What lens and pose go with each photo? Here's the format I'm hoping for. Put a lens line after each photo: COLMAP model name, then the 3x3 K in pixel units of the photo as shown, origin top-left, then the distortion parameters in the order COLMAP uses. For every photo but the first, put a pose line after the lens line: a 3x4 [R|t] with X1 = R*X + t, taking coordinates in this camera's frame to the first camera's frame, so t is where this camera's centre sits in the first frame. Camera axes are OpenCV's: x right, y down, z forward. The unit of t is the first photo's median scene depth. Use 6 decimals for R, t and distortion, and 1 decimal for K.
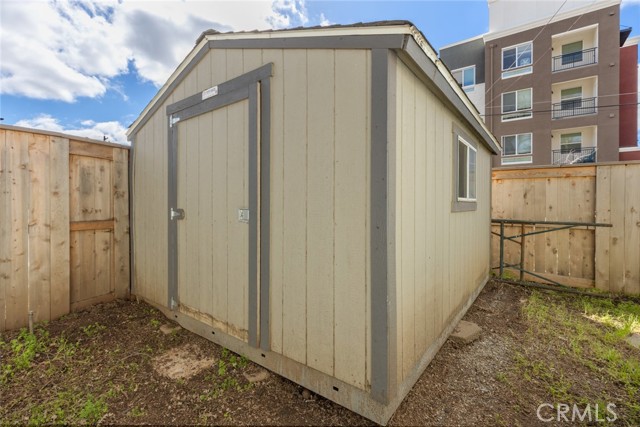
lens RADIAL K [[291.5, 0, 322.0], [0, 291.5, 206.1], [0, 0, 1]] dist [-0.002744, -0.000803]
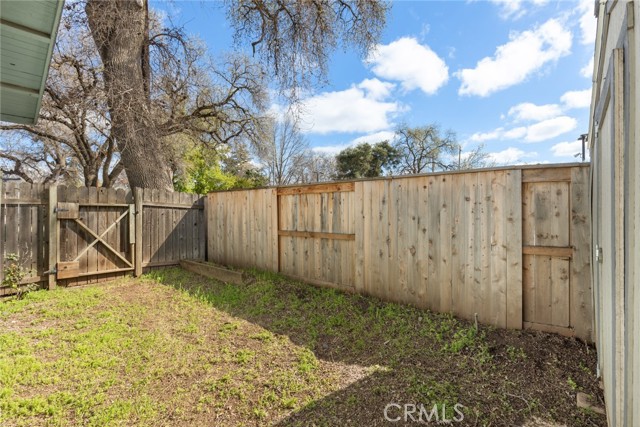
lens RADIAL K [[291.5, 0, 322.0], [0, 291.5, 206.1], [0, 0, 1]] dist [-0.002744, -0.000803]
pose [[-0.076800, -0.008563, -0.997010, 0.266221], [-0.005444, 0.999952, -0.008169, -0.077254], [0.997032, 0.004800, -0.076843, 0.326832]]
